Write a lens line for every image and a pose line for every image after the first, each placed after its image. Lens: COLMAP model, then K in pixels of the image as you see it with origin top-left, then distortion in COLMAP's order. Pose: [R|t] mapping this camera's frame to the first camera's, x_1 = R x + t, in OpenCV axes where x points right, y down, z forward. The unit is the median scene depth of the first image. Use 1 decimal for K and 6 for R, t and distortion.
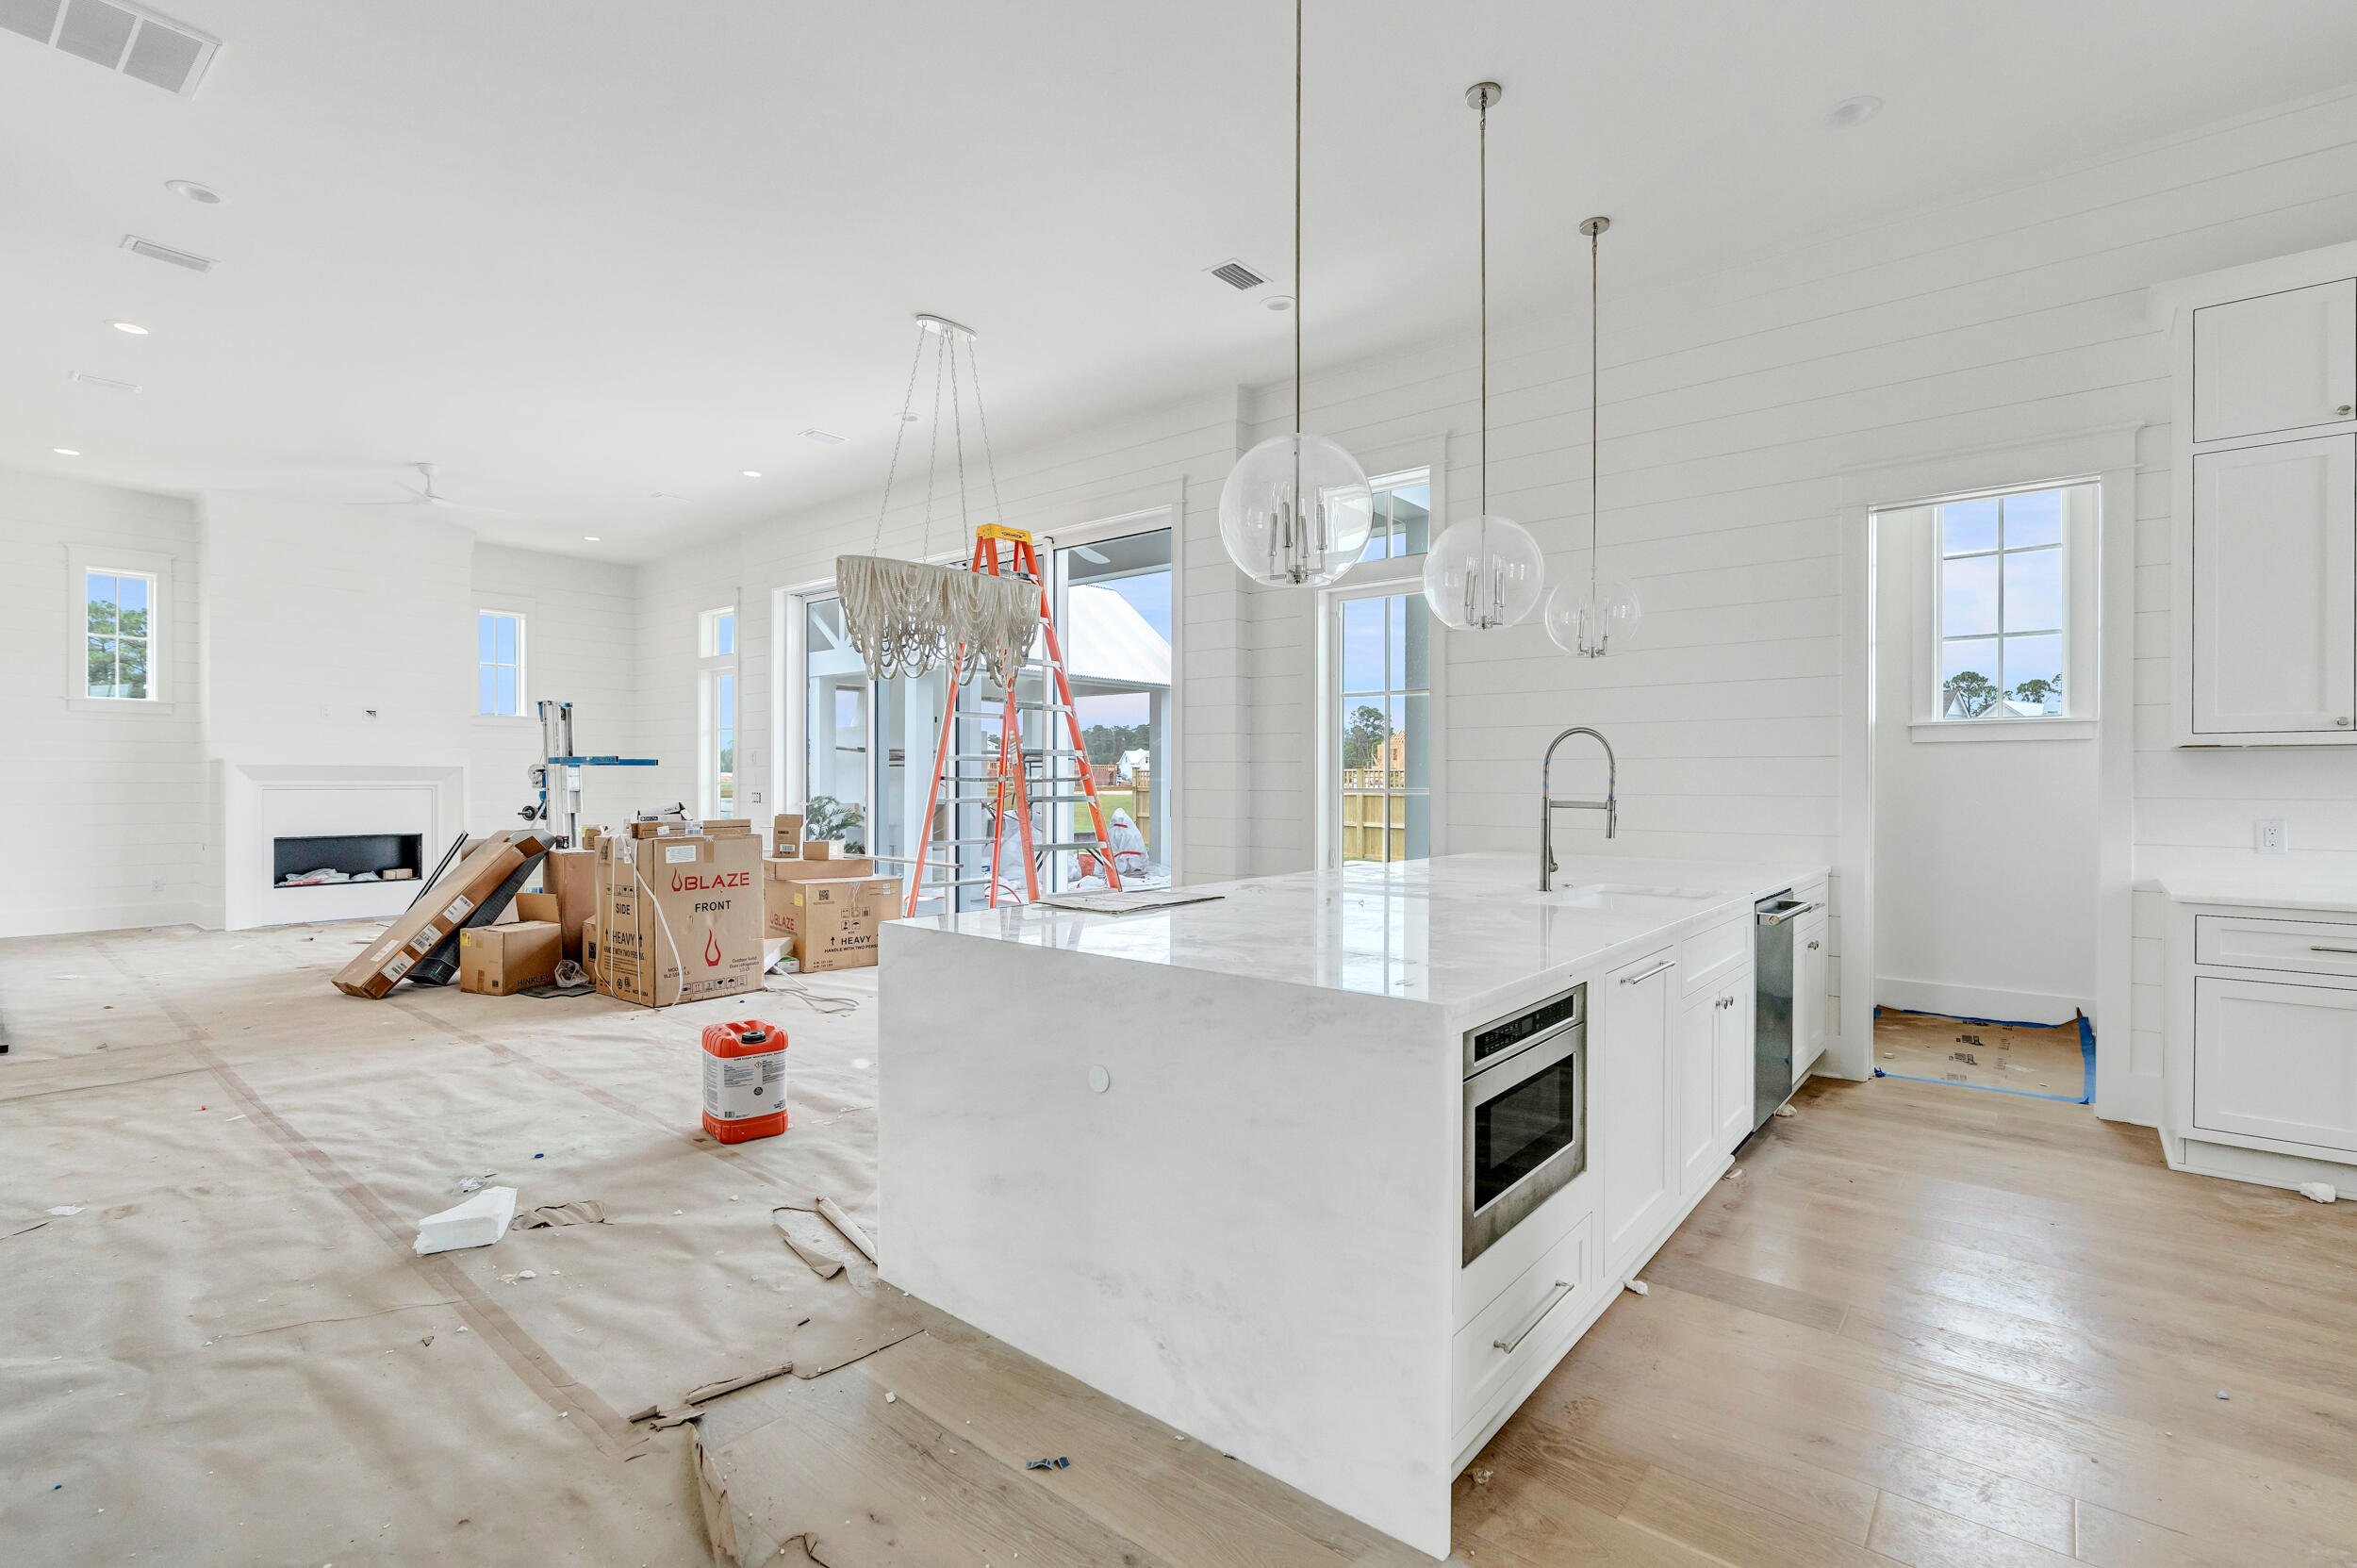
lens RADIAL K [[1058.2, 0, 1183.7], [0, 1058.2, 785.7], [0, 0, 1]] dist [-0.006452, 0.001968]
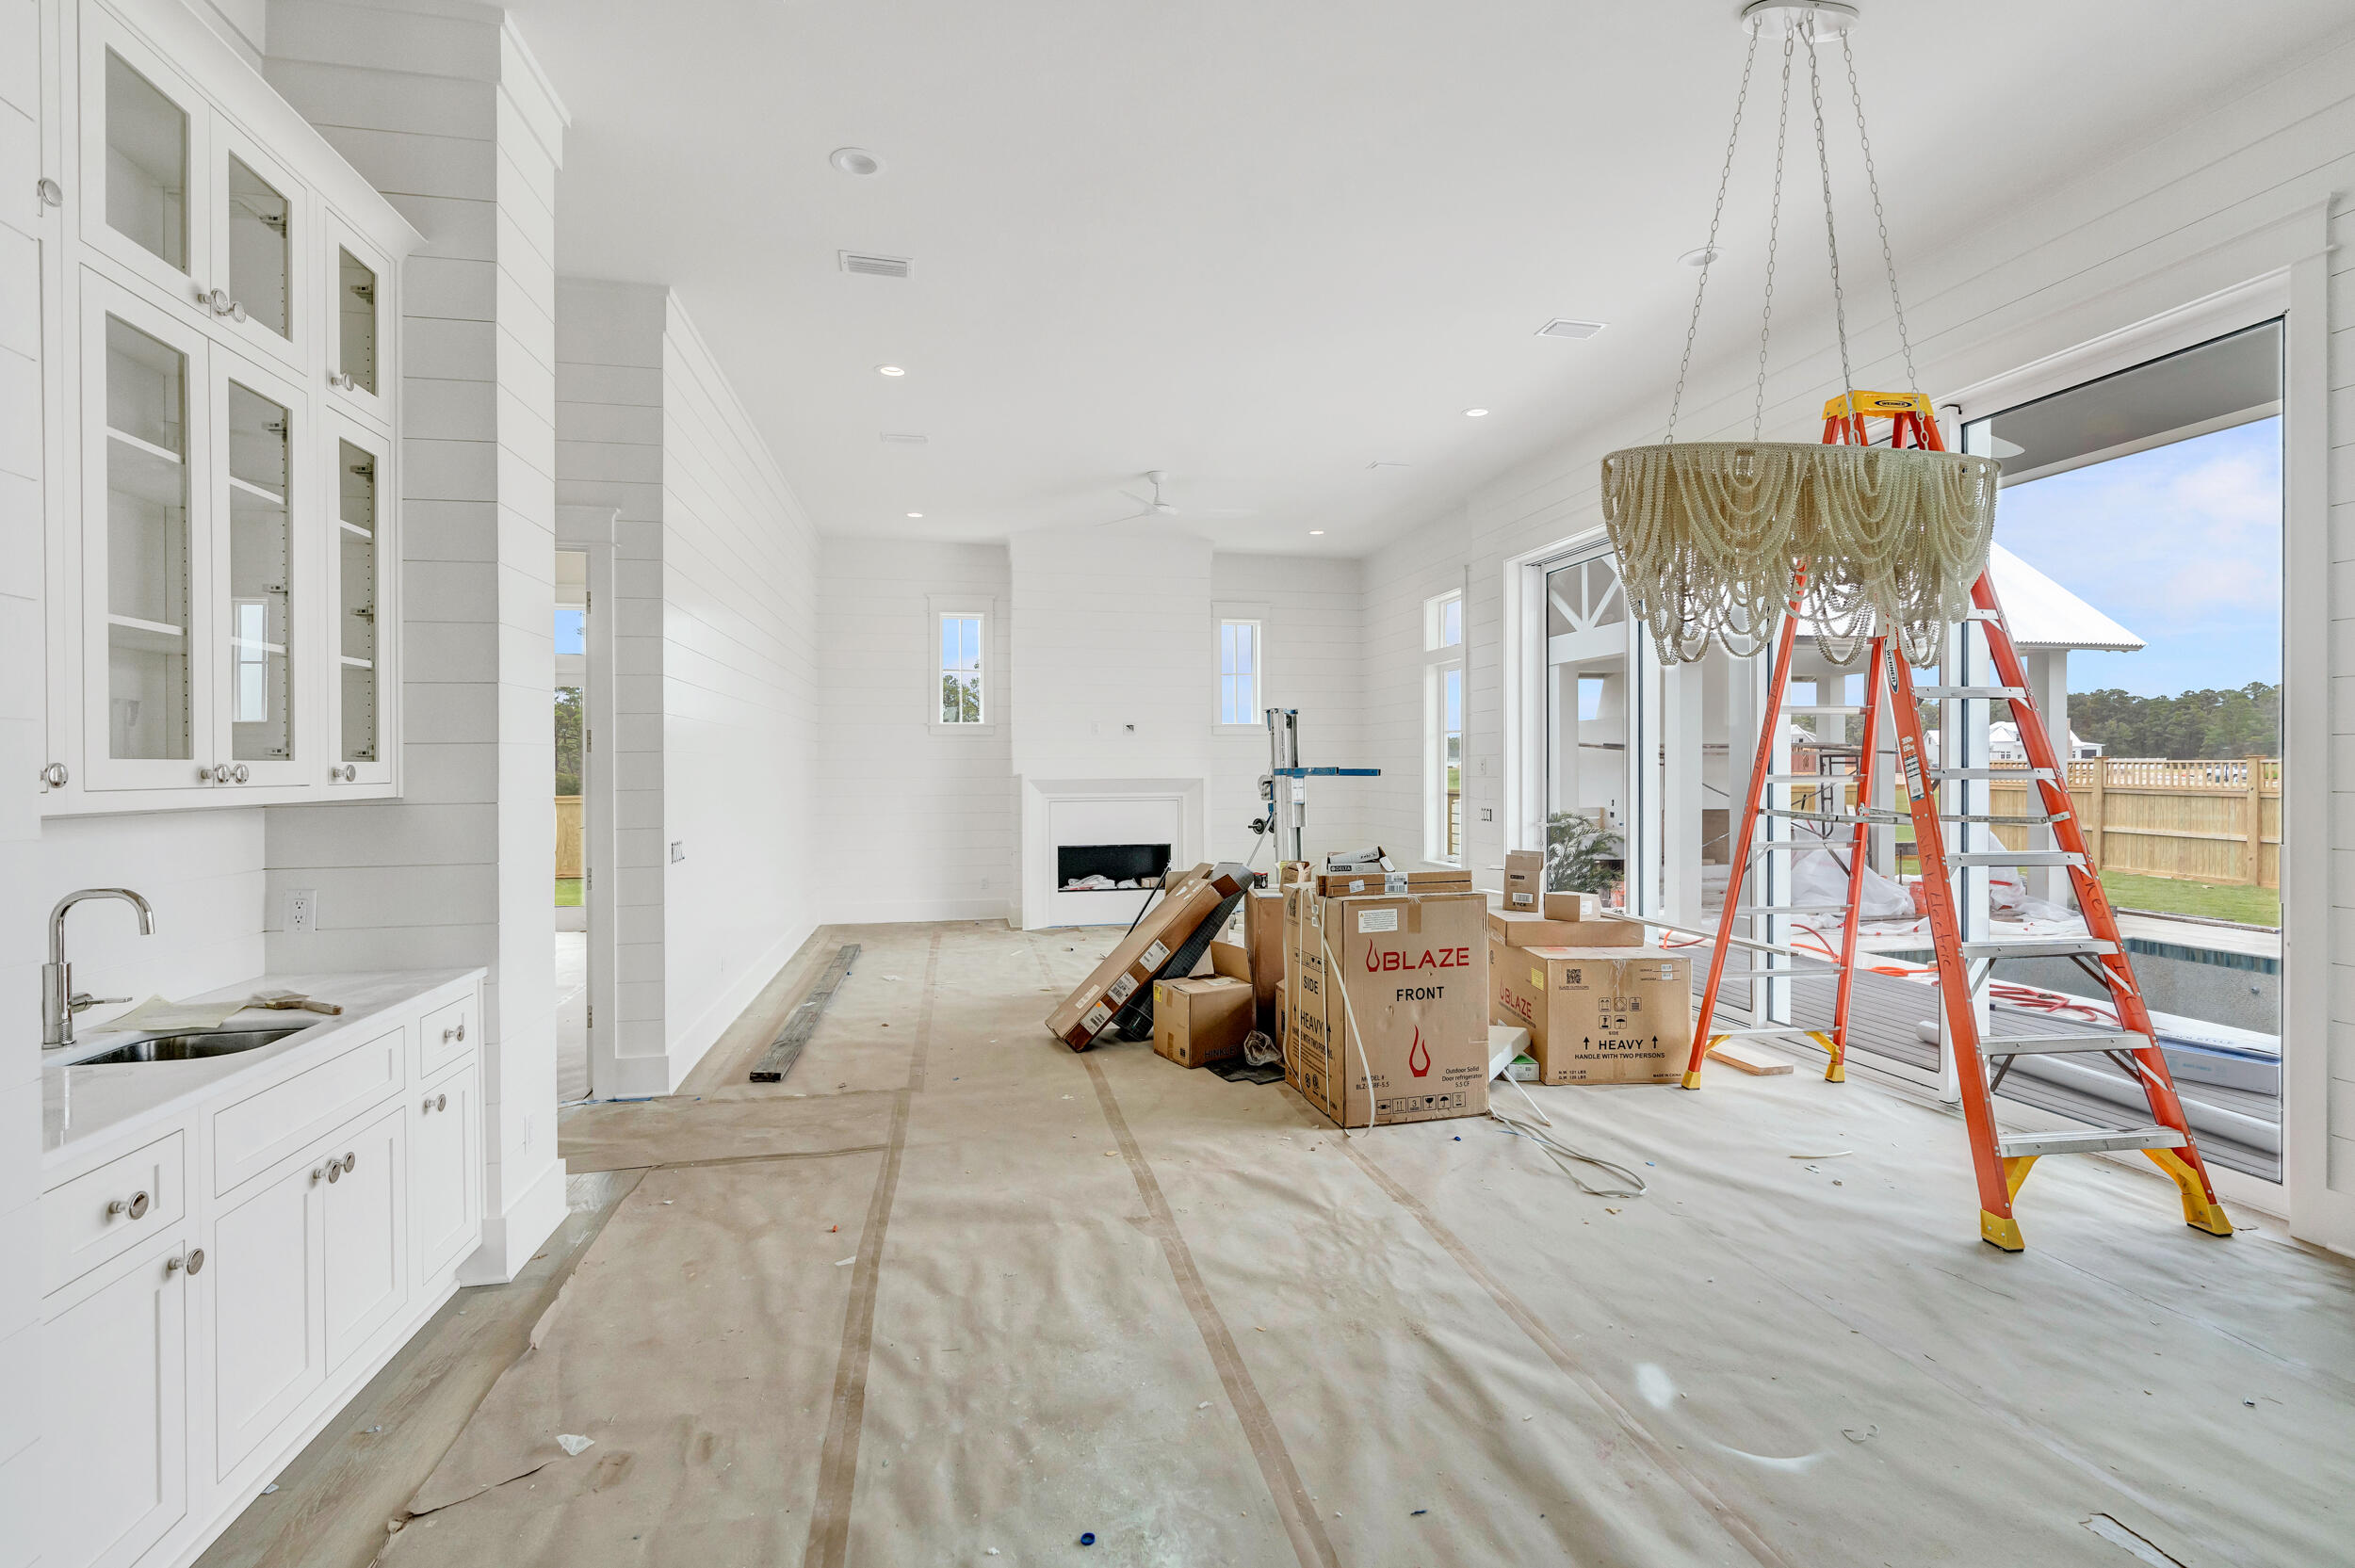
lens RADIAL K [[1057.1, 0, 1181.9], [0, 1057.1, 779.5], [0, 0, 1]] dist [-0.006452, 0.001968]
pose [[0.782322, 0.000544, -0.622874, -0.110488], [0.003515, 0.999980, 0.005288, -0.032238], [0.622864, -0.006327, 0.782304, 0.300225]]
